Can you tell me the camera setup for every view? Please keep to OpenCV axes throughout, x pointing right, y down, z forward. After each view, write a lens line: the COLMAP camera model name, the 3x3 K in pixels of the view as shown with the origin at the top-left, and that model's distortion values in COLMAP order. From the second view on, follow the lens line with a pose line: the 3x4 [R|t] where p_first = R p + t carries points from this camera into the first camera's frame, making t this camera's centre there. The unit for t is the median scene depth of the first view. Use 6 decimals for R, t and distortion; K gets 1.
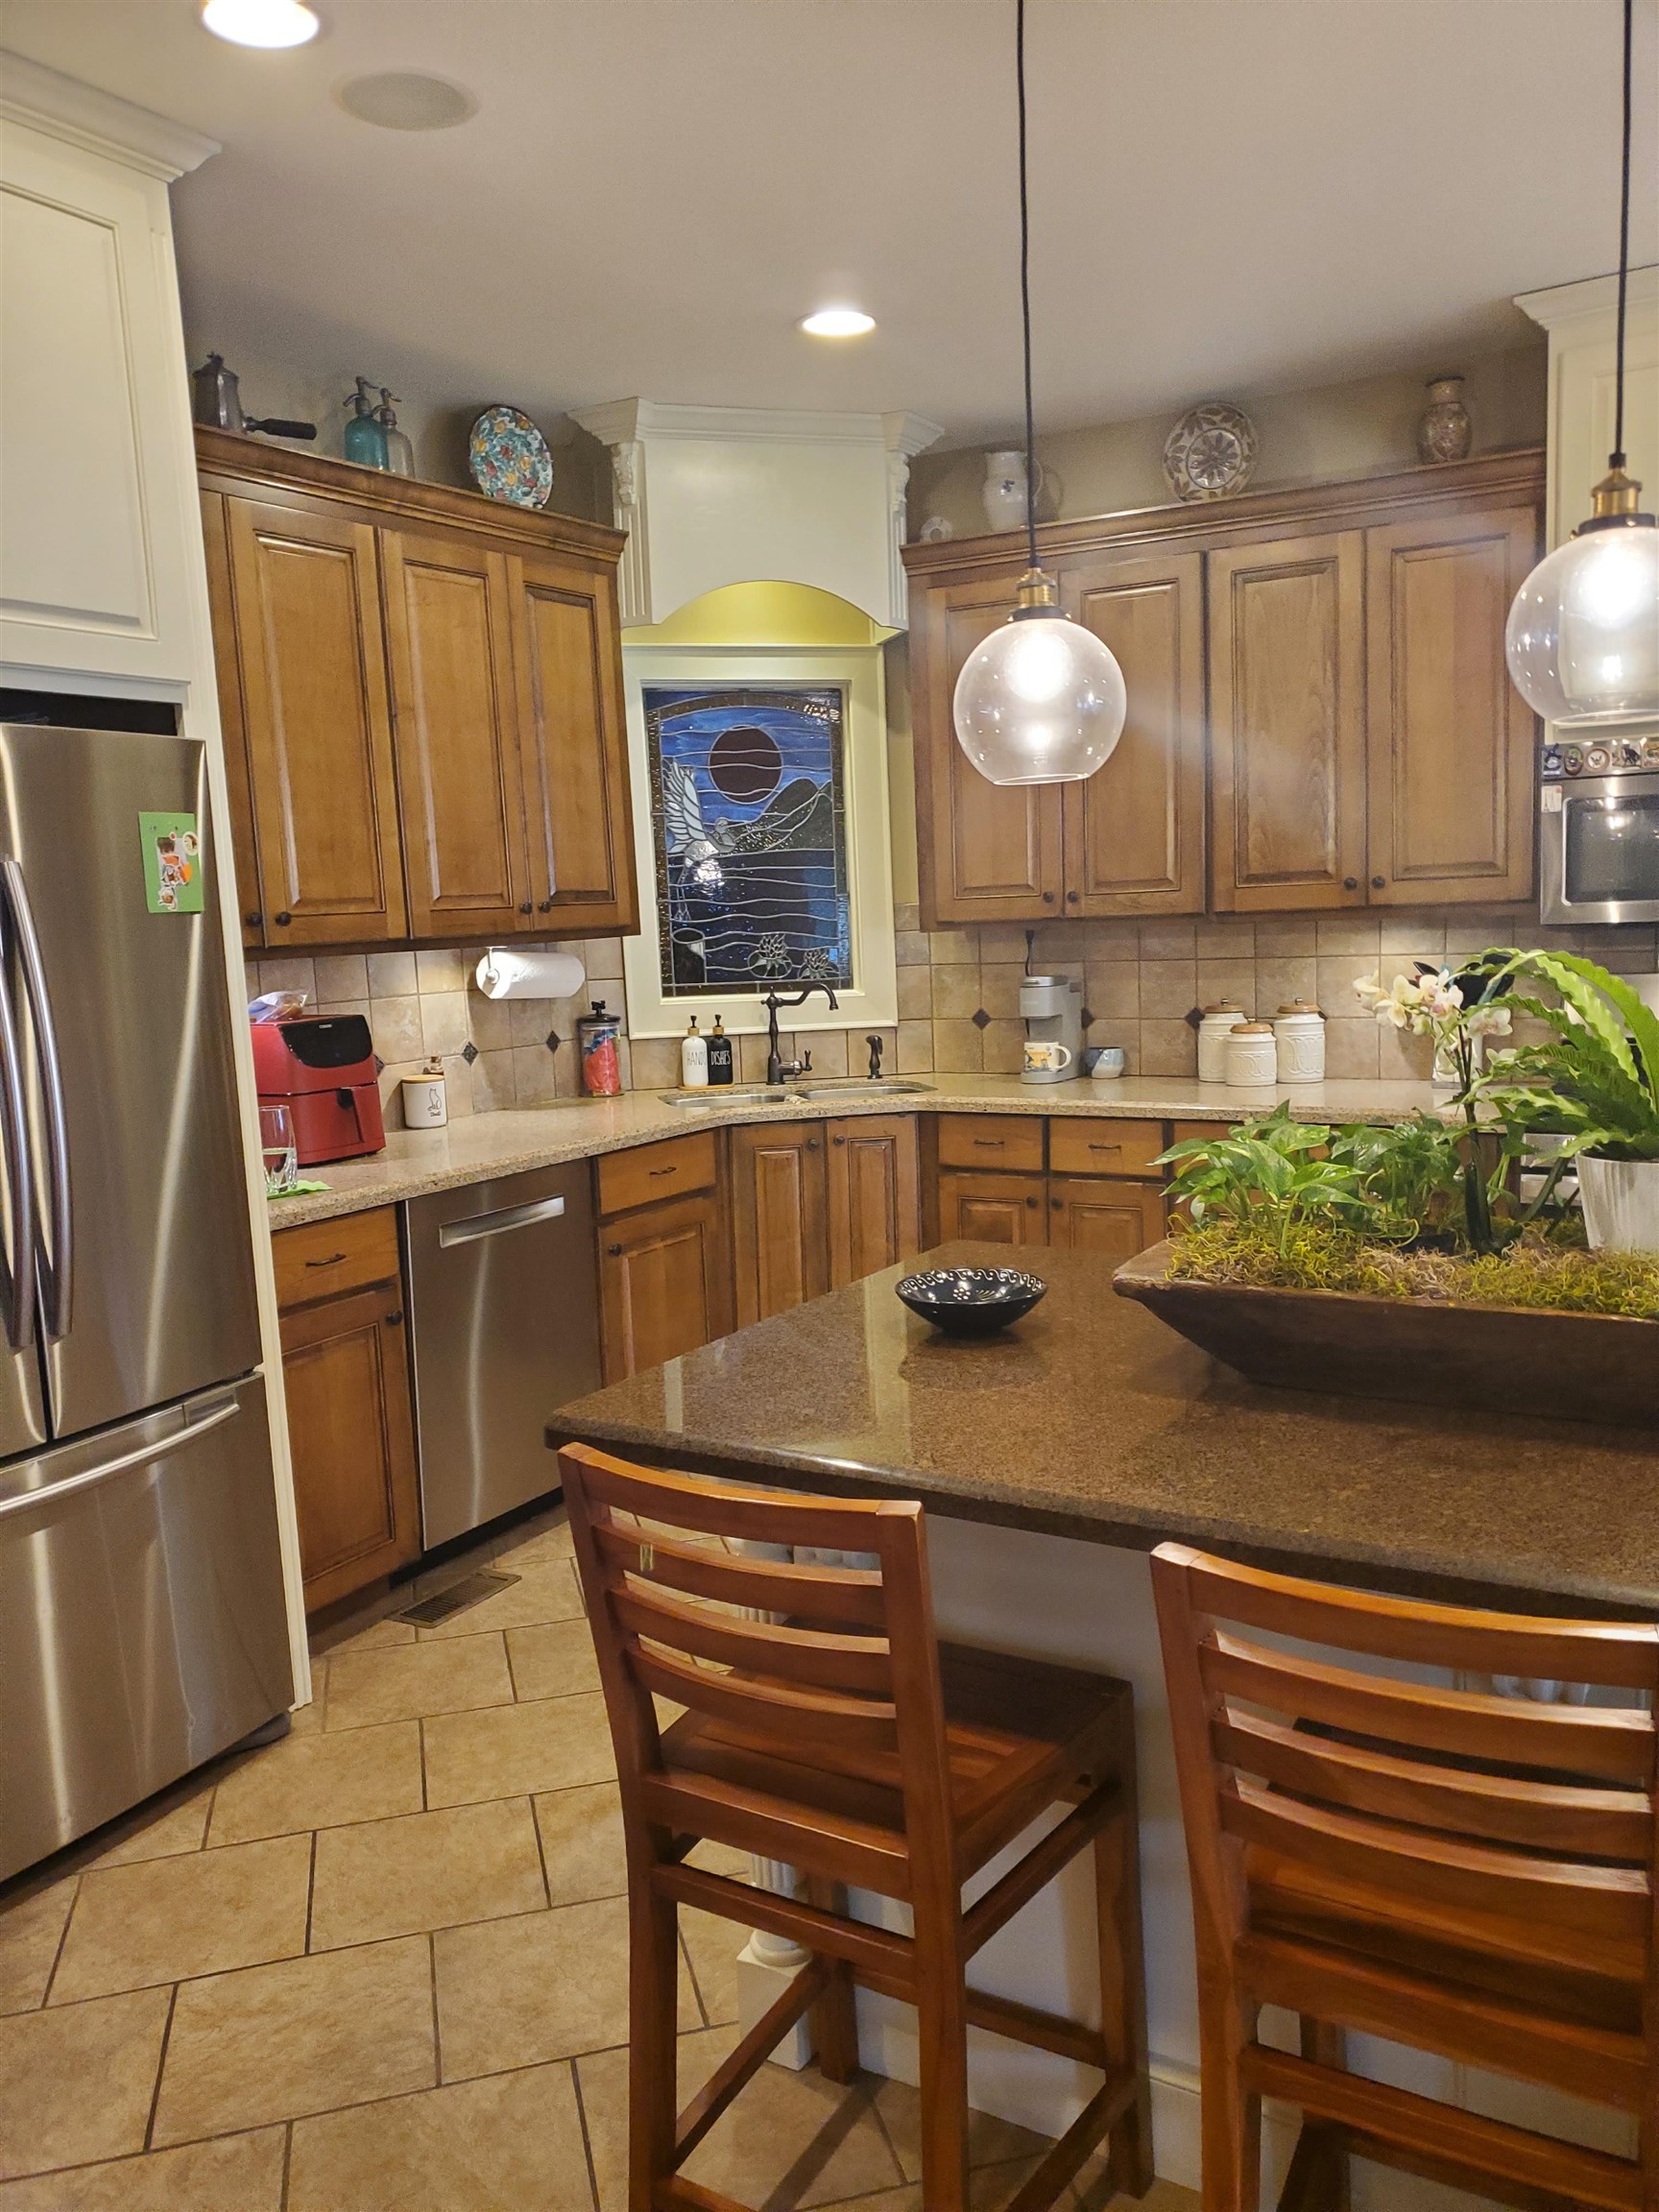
lens RADIAL K [[1706.3, 0, 840.5], [0, 1706.3, 1108.9], [0, 0, 1]] dist [-0.000985, 0.007084]
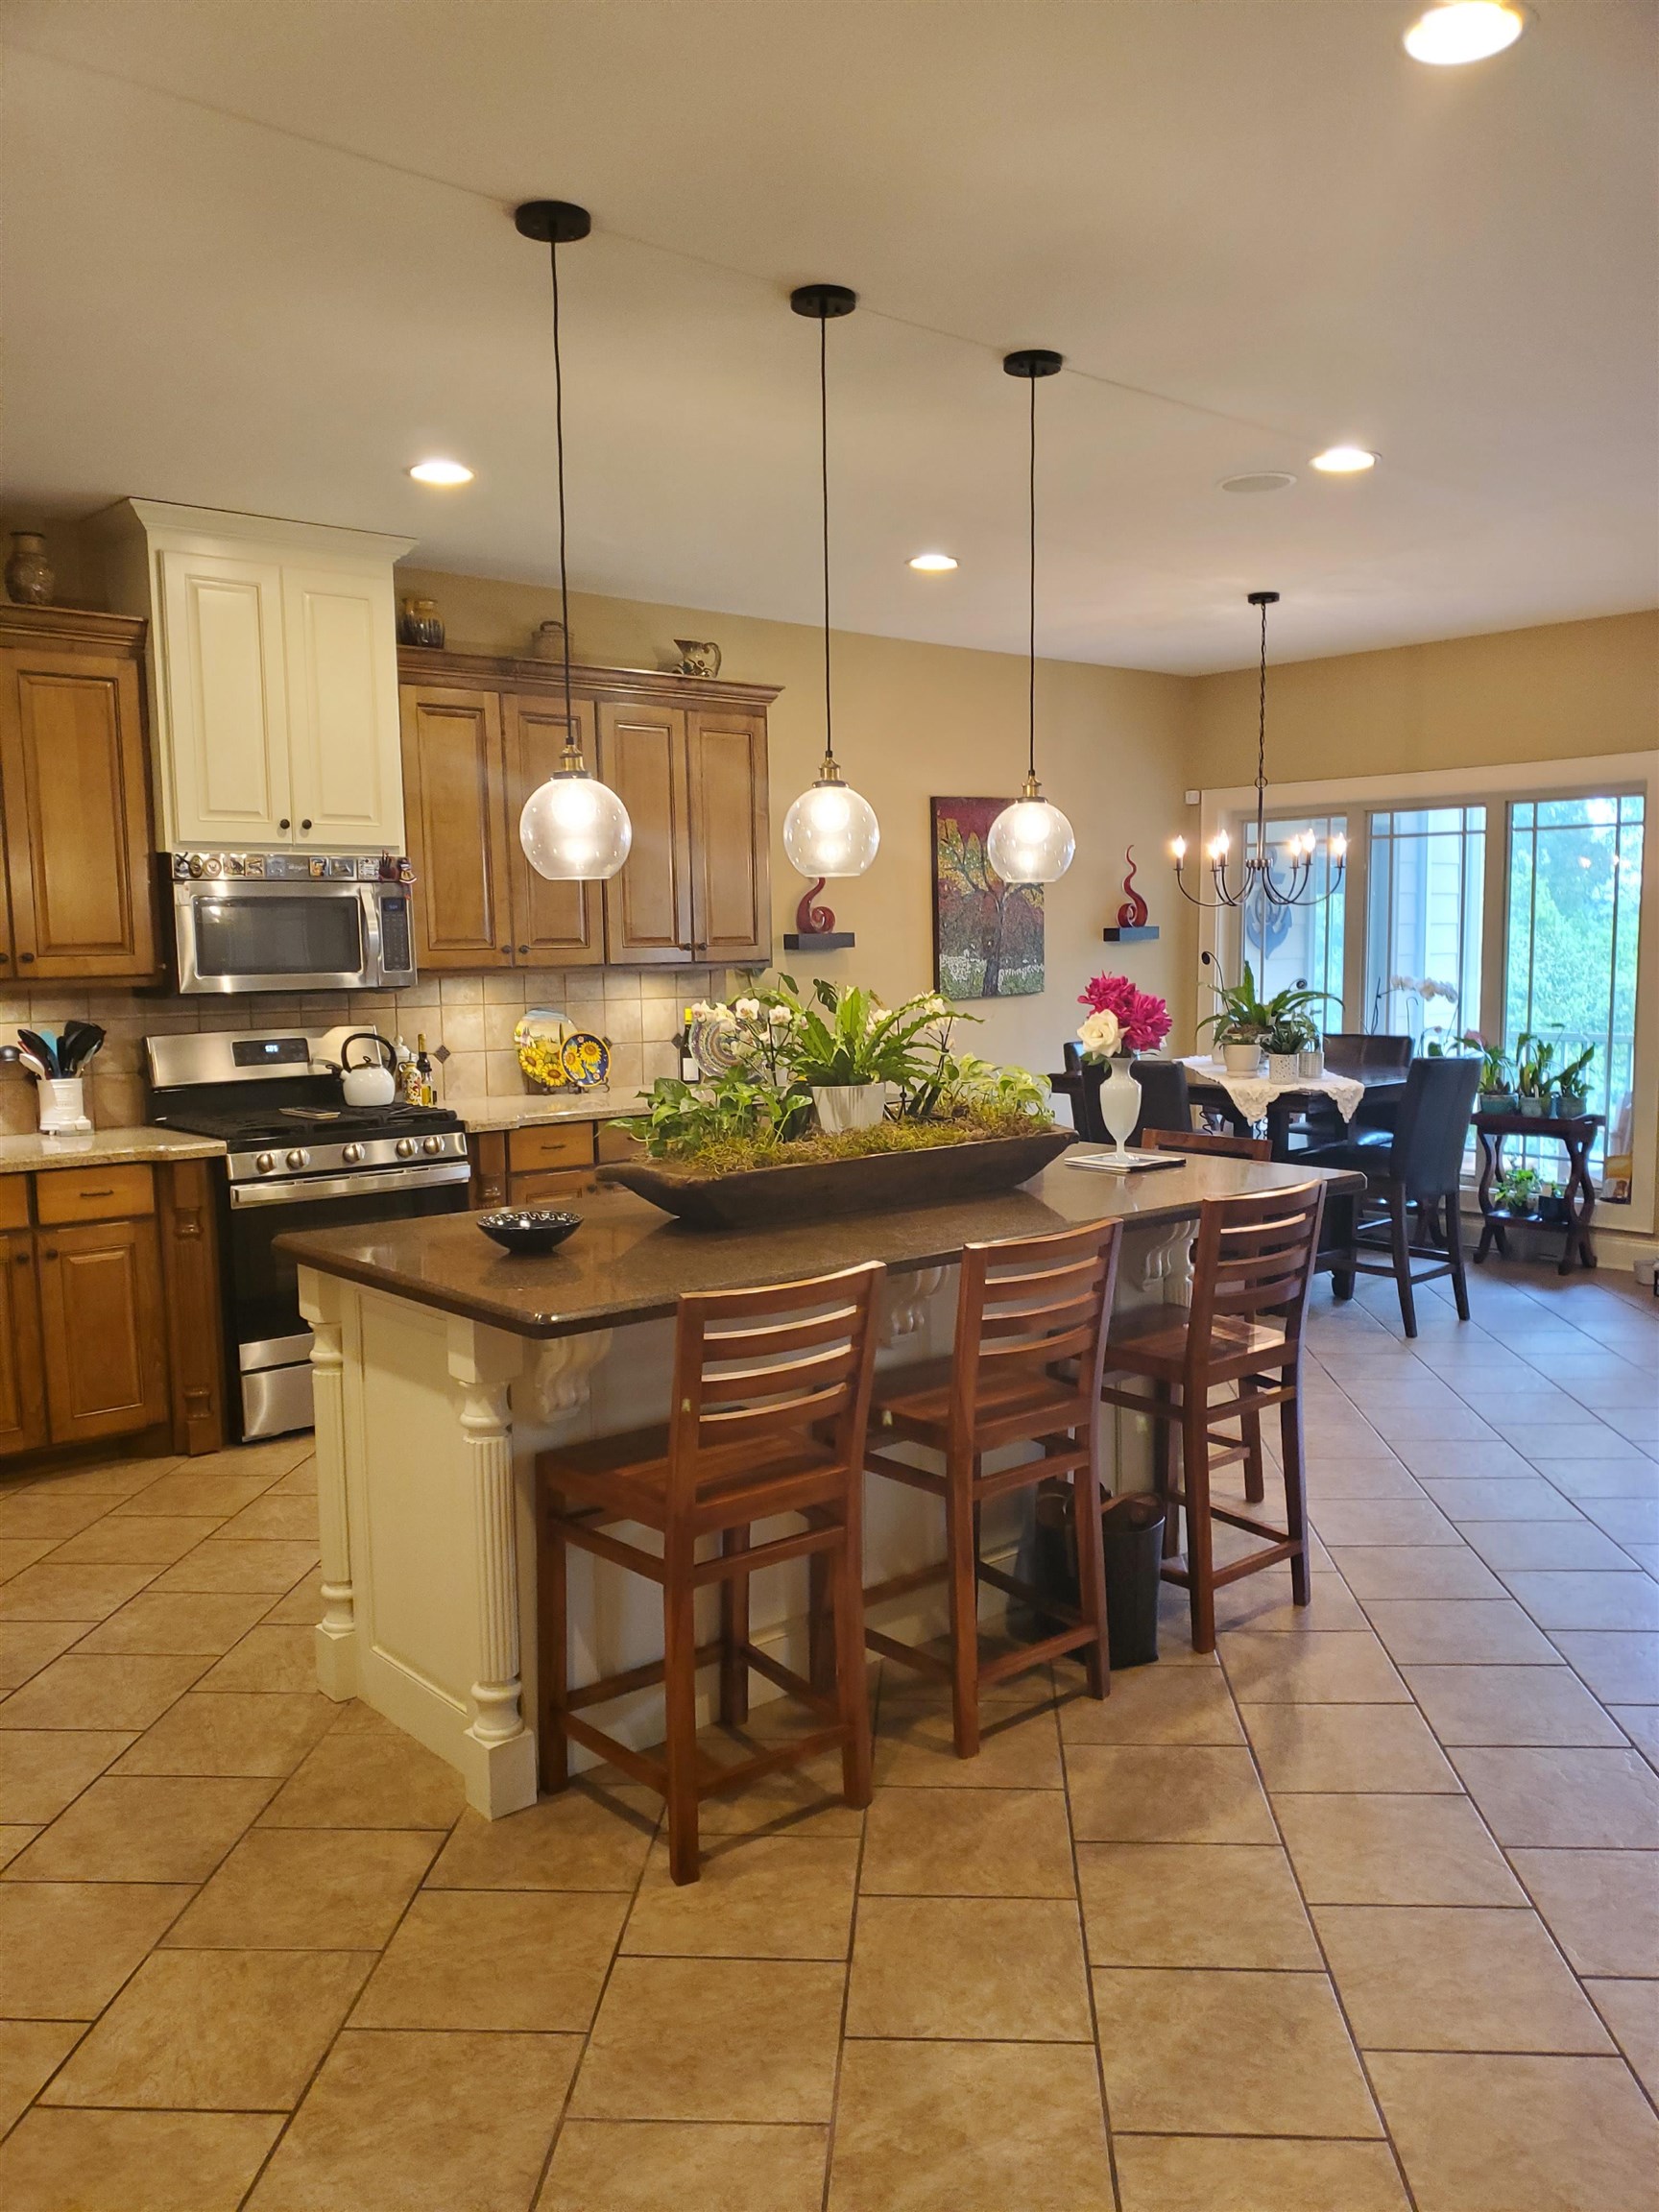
lens RADIAL K [[1706.3, 0, 840.5], [0, 1706.3, 1108.9], [0, 0, 1]] dist [-0.000985, 0.007084]
pose [[0.321295, -0.058543, 0.945168, -0.638104], [0.115065, 0.993105, 0.022397, 0.004611], [-0.939963, 0.101560, 0.325816, 0.140204]]
